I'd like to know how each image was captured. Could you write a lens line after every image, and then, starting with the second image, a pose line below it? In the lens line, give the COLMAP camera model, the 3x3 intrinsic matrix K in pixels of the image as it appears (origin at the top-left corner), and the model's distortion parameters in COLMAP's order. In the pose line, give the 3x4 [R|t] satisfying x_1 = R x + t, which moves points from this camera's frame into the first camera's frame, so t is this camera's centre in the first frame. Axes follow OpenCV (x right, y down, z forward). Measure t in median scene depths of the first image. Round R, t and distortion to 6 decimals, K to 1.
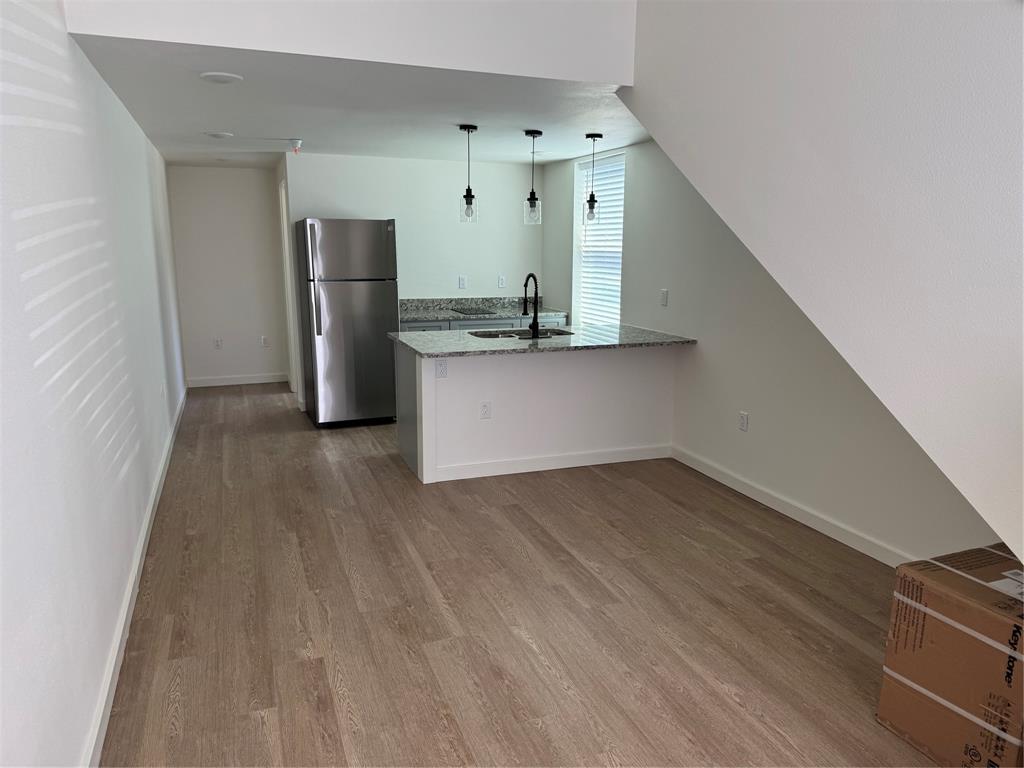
lens RADIAL K [[722.8, 0, 513.2], [0, 722.8, 390.7], [0, 0, 1]] dist [0.076297, -0.002010]
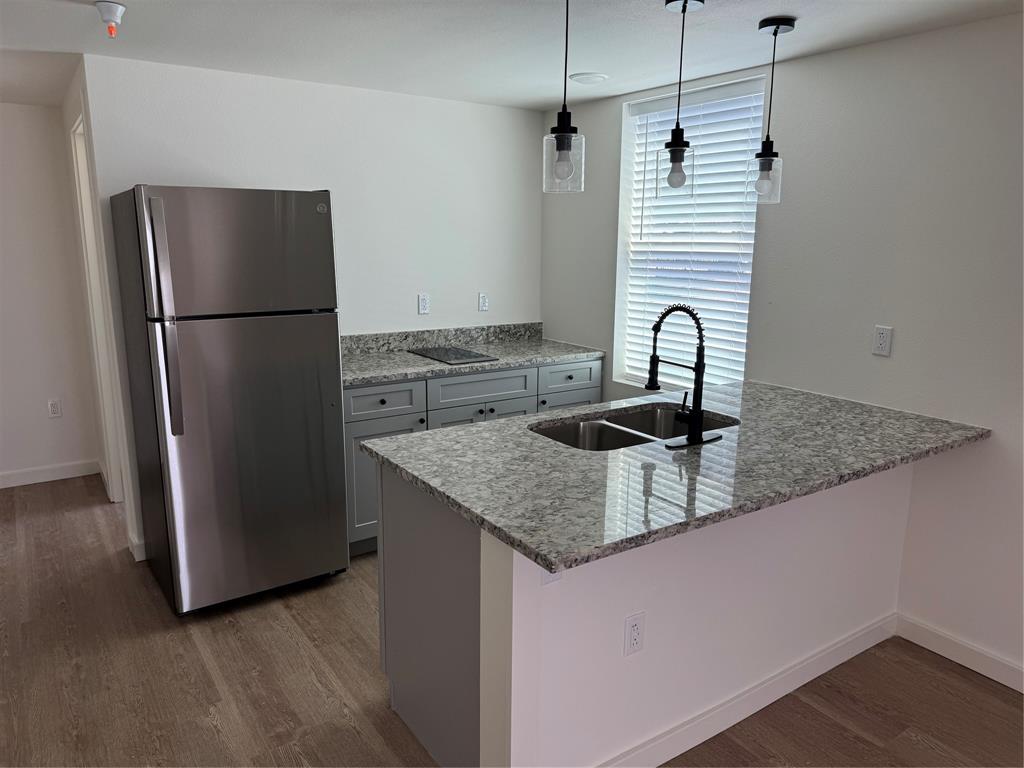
lens RADIAL K [[707.6, 0, 512.0], [0, 707.6, 384.0], [0, 0, 1]] dist [0.060185, -0.077475]
pose [[0.972422, -0.045273, 0.228791, -0.155108], [0.044093, 0.998975, 0.010270, -0.100232], [-0.229021, 0.000102, 0.973421, 0.483193]]
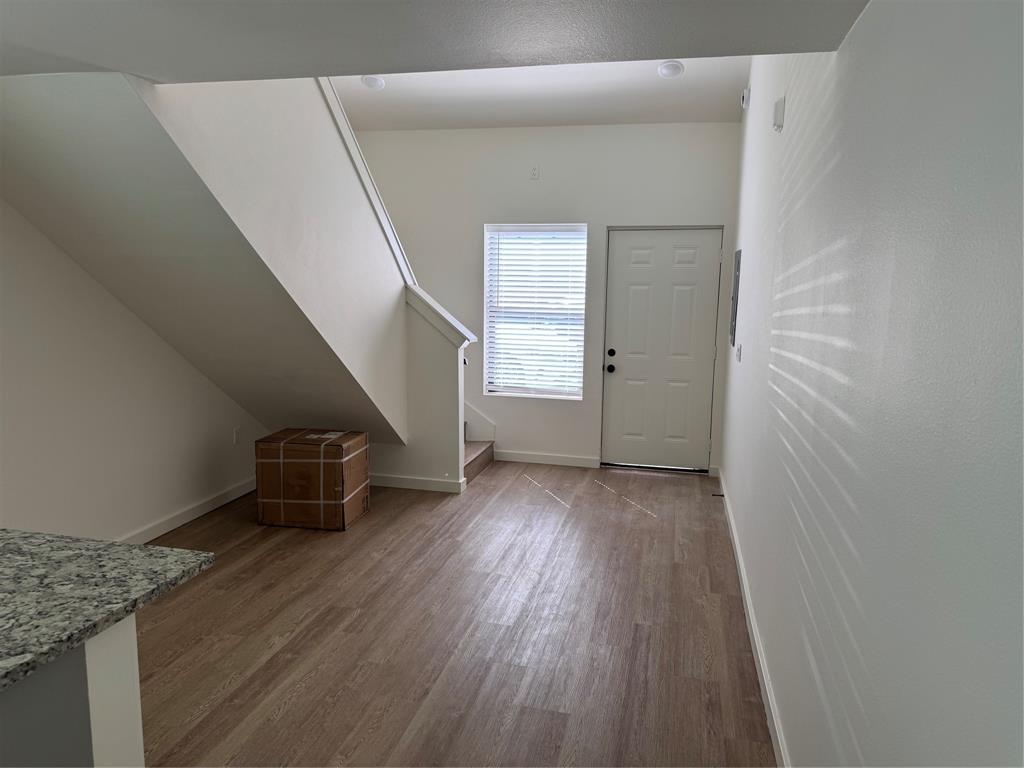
lens RADIAL K [[722.8, 0, 513.2], [0, 722.8, 390.7], [0, 0, 1]] dist [0.076297, -0.002010]
pose [[-0.828015, -0.104205, 0.550937, -0.371619], [0.093363, 0.943238, 0.318724, -0.193917], [-0.552878, 0.315345, -0.771287, 0.903493]]
